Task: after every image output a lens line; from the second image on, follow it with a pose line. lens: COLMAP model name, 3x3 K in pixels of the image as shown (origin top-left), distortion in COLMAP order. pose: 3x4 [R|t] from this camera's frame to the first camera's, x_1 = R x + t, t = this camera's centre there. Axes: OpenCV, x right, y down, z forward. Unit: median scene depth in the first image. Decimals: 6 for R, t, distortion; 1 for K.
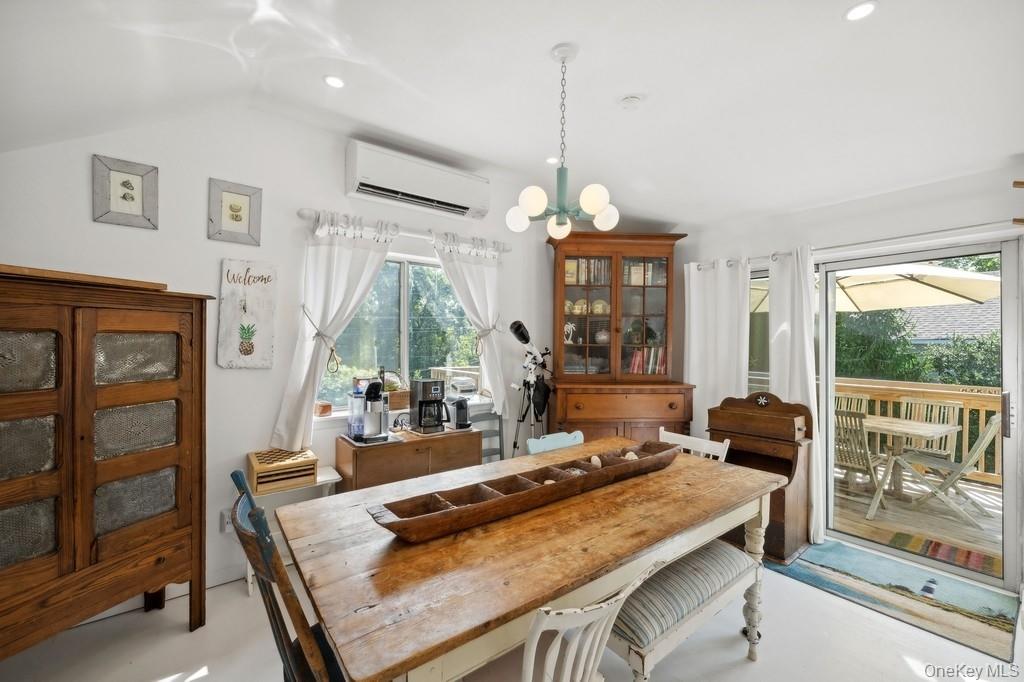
lens RADIAL K [[418.5, 0, 512.0], [0, 418.5, 341.0], [0, 0, 1]] dist [-0.003024, -0.000283]
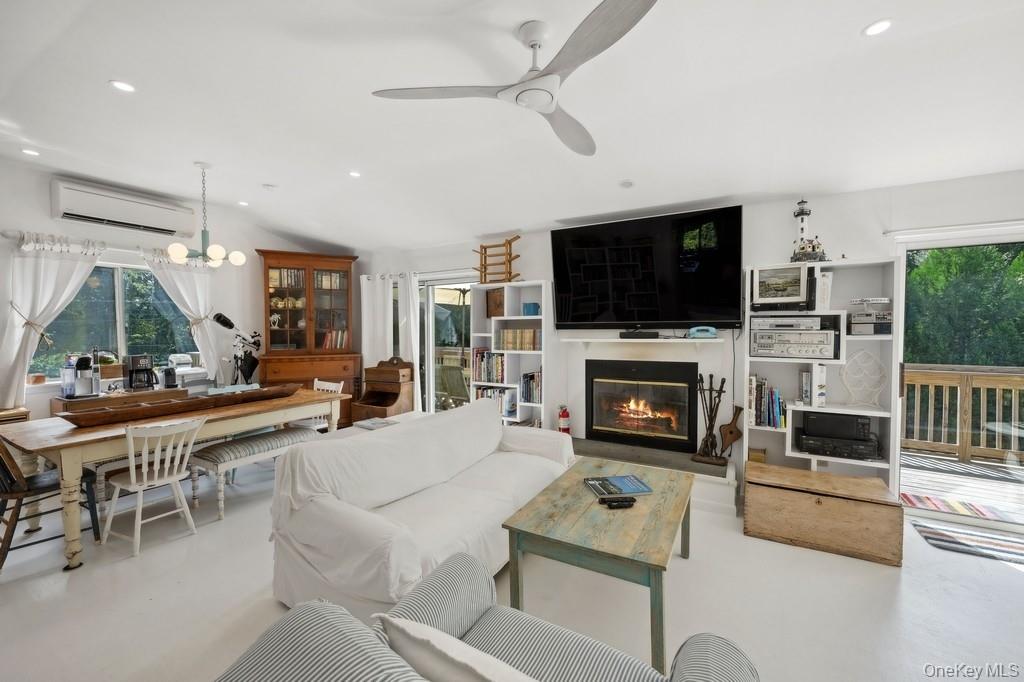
lens RADIAL K [[414.9, 0, 512.0], [0, 414.9, 341.0], [0, 0, 1]] dist [0.000124, -0.000178]
pose [[0.923241, -0.021603, 0.383613, 0.419660], [0.007987, 0.999281, 0.037050, 0.003194], [-0.384137, -0.031142, 0.922751, -0.756747]]
